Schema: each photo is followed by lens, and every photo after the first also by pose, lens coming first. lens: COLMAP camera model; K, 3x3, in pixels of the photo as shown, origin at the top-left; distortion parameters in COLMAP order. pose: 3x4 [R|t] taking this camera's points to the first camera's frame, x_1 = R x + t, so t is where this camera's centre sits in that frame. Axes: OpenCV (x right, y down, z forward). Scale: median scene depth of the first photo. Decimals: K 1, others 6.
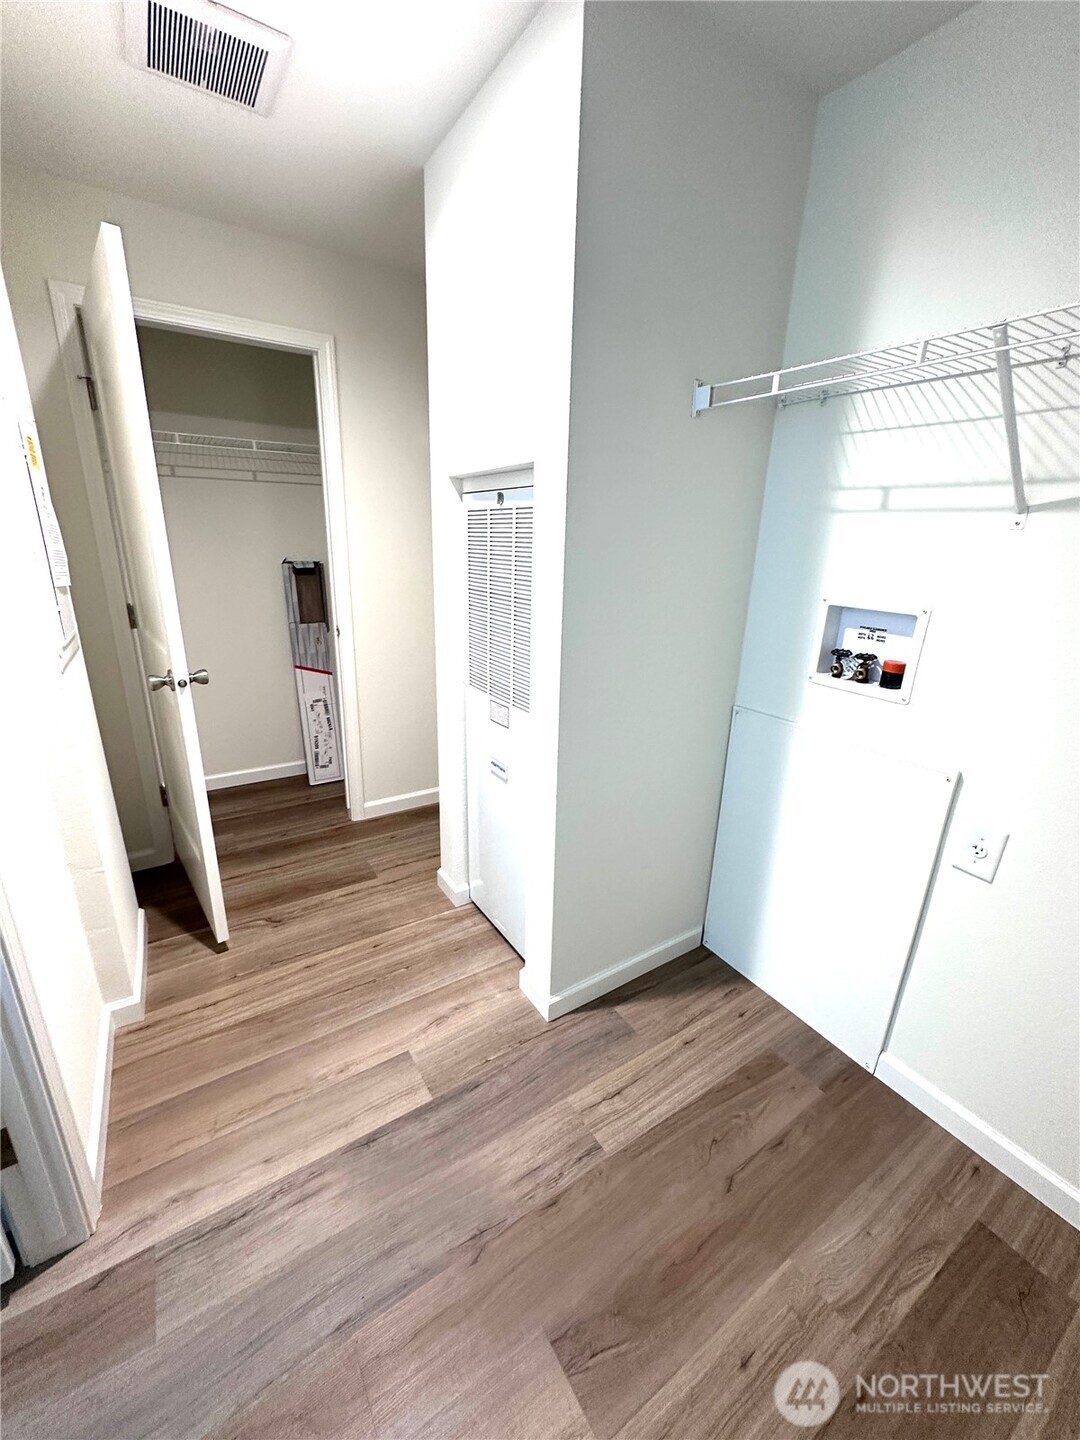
lens RADIAL K [[575.2, 0, 543.9], [0, 575.2, 720.2], [0, 0, 1]] dist [-0.001156, 0.000301]
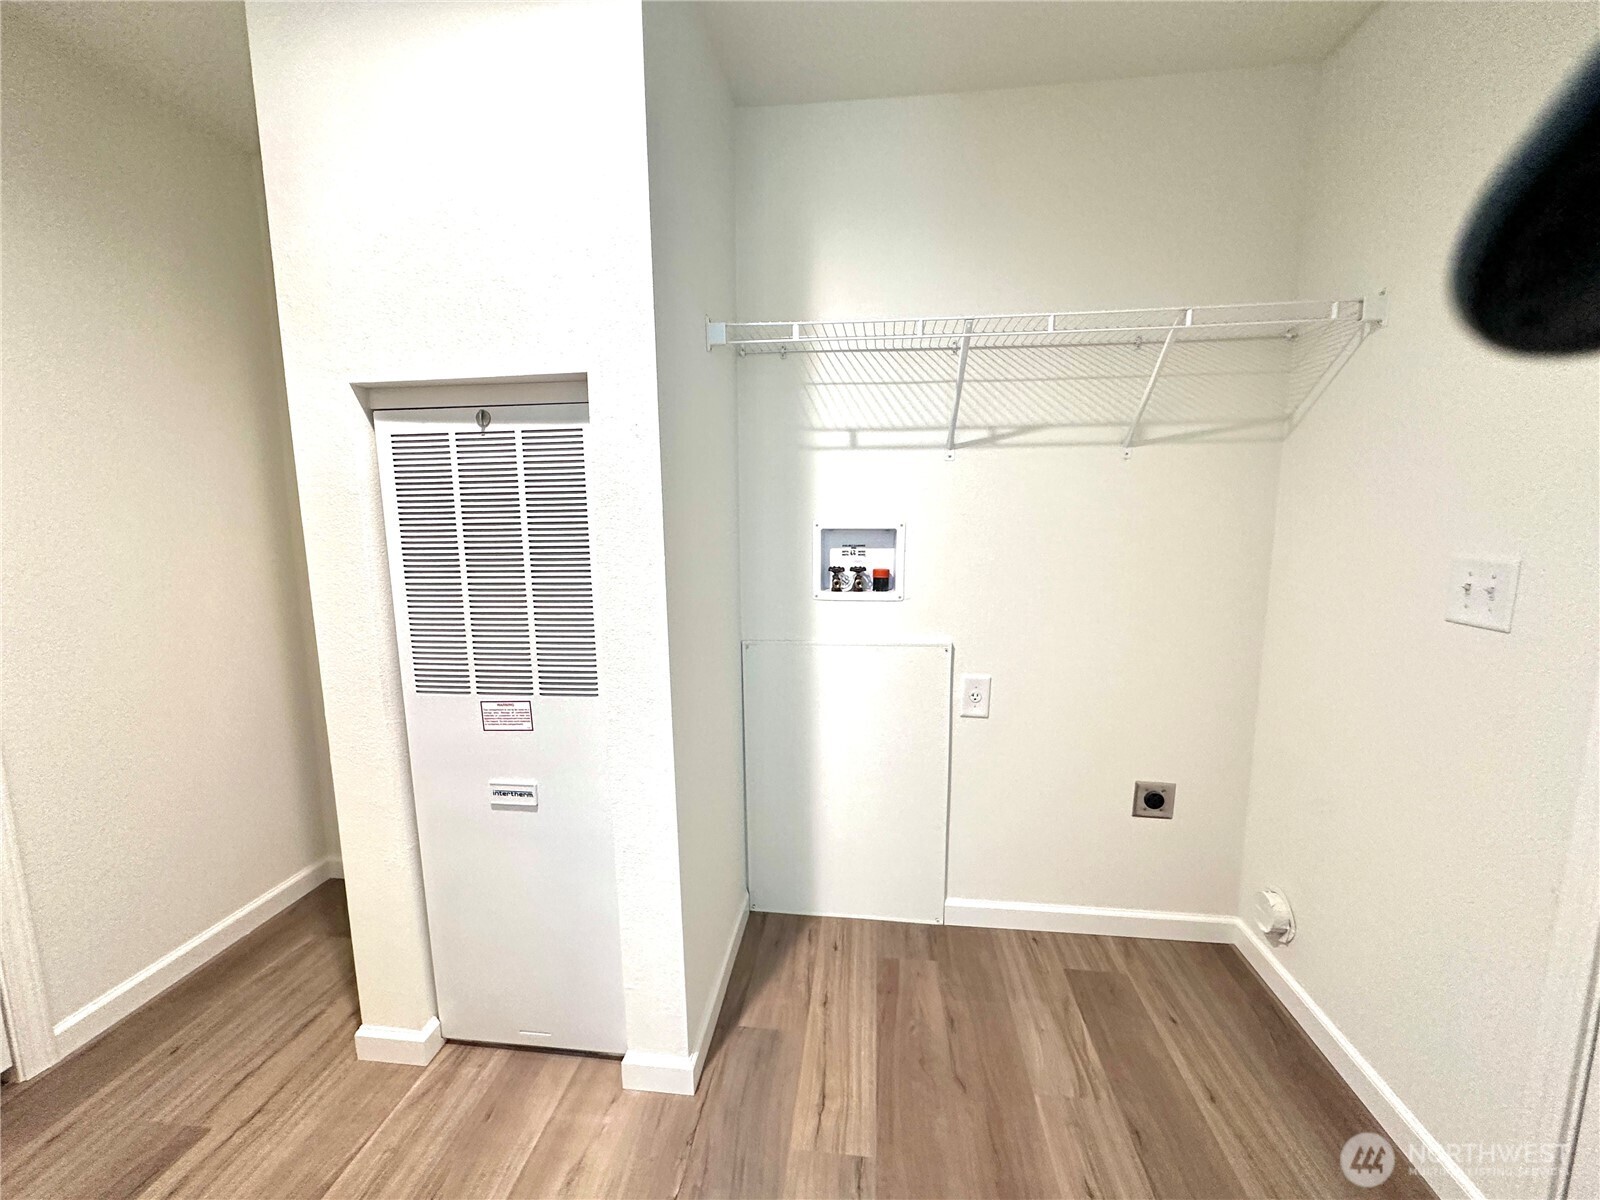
lens RADIAL K [[639.1, 0, 801.9], [0, 639.1, 600.1], [0, 0, 1]] dist [-0.001156, 0.000301]
pose [[0.640597, -0.143000, 0.754445, -0.485099], [0.259056, 0.965152, -0.037025, -0.030330], [-0.722860, 0.219162, 0.655318, 0.240842]]
